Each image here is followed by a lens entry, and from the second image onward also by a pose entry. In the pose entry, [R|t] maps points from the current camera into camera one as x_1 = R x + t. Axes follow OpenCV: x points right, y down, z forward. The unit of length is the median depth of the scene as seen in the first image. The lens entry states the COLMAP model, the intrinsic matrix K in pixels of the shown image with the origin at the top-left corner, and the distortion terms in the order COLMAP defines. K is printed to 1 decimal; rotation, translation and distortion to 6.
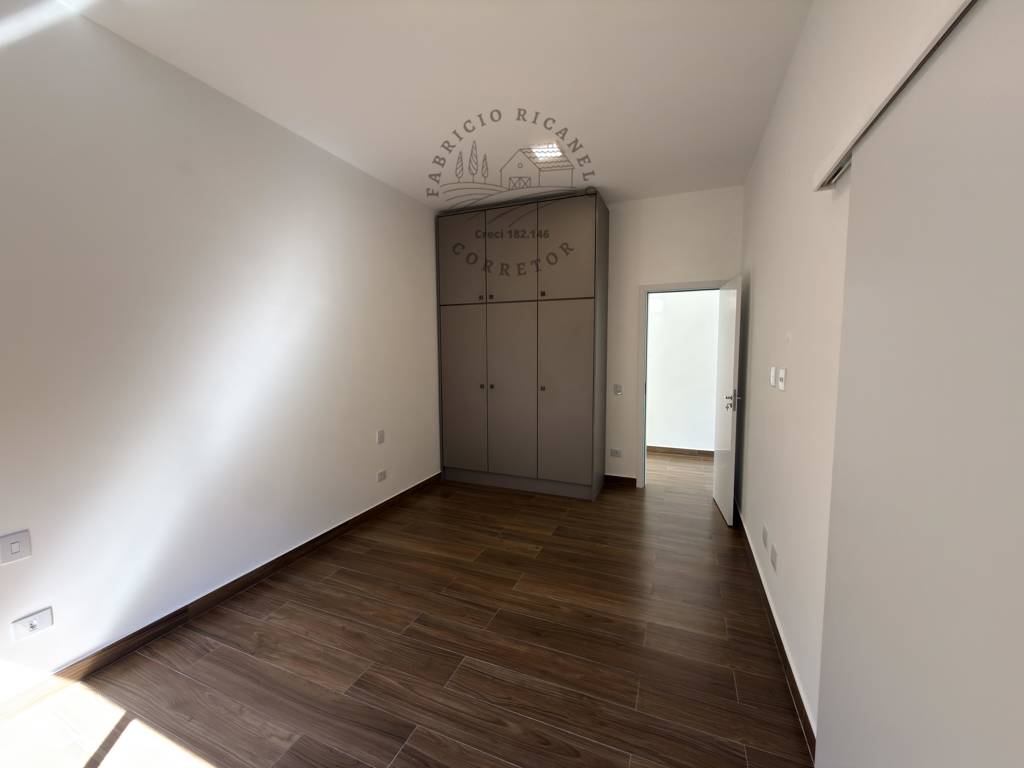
lens RADIAL K [[415.2, 0, 512.0], [0, 415.2, 384.0], [0, 0, 1]] dist [0.014721, 0.000055]
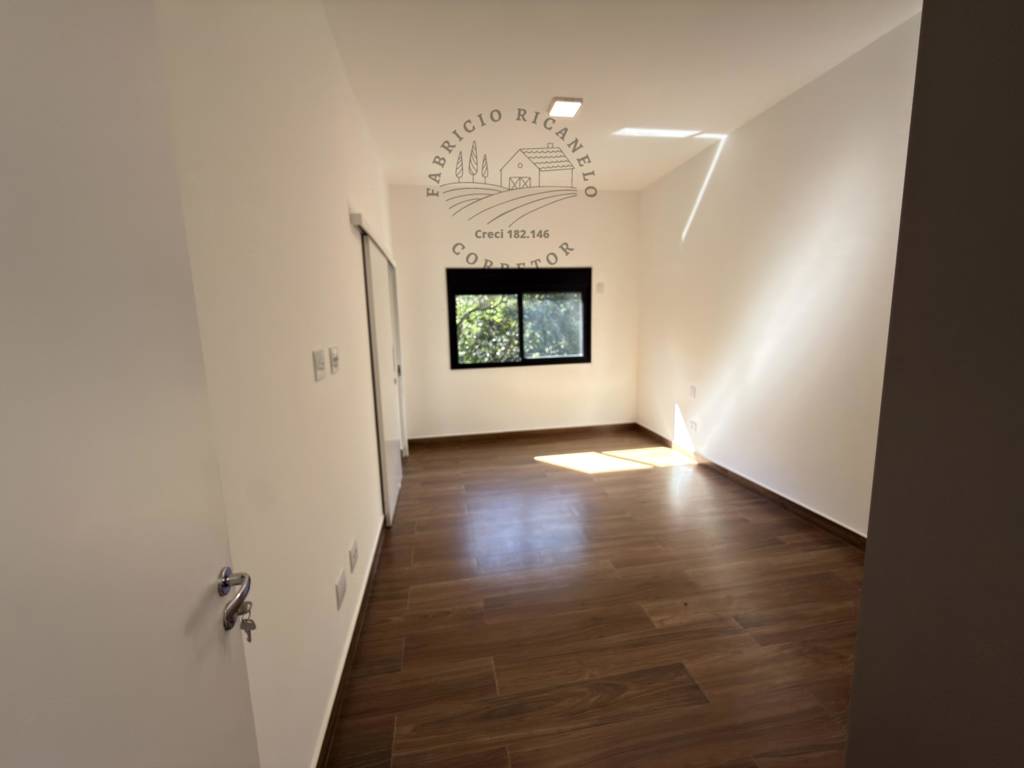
lens RADIAL K [[415.2, 0, 512.0], [0, 415.2, 384.0], [0, 0, 1]] dist [0.014721, 0.000055]
pose [[-0.845135, 0.105061, -0.524126, 0.587228], [-0.016039, 0.975071, 0.221315, -0.112676], [0.534312, 0.195447, -0.822382, 1.408784]]
